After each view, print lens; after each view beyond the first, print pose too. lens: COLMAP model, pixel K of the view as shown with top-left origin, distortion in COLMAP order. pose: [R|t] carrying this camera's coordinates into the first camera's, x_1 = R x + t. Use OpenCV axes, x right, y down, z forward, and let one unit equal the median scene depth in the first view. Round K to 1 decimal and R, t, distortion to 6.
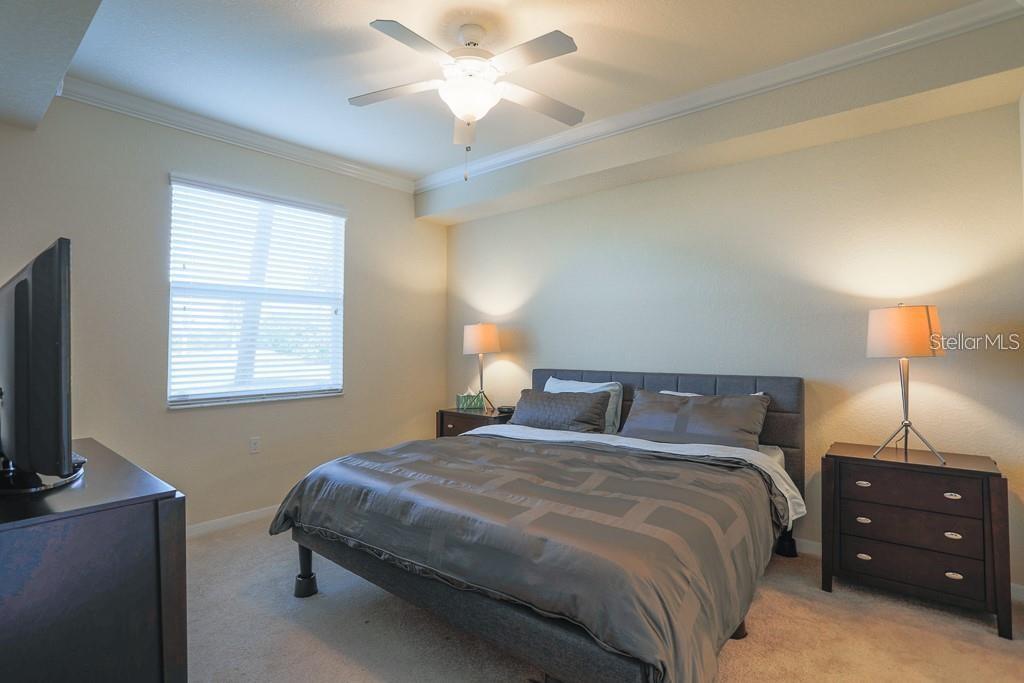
lens RADIAL K [[515.6, 0, 515.0], [0, 515.6, 350.2], [0, 0, 1]] dist [-0.046033, 0.000049]
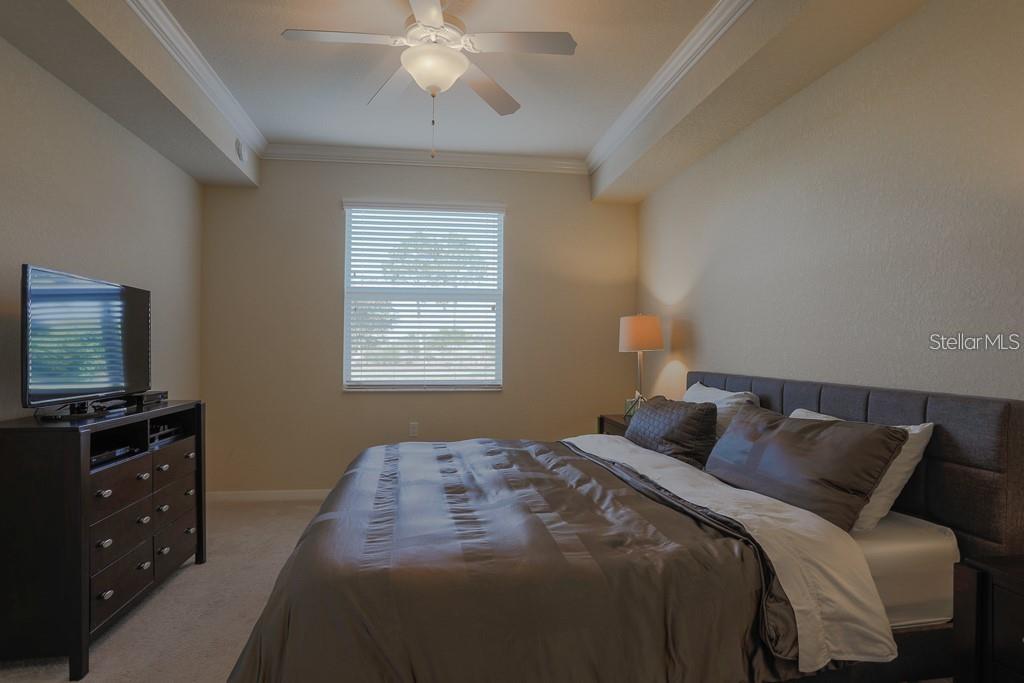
lens RADIAL K [[554.5, 0, 508.8], [0, 554.5, 353.0], [0, 0, 1]] dist [-0.003688, -0.000212]
pose [[0.749441, 0.011131, -0.661978, 0.434363], [-0.011435, 0.999927, 0.003867, 0.010170], [0.661973, 0.004672, 0.749513, 0.217343]]
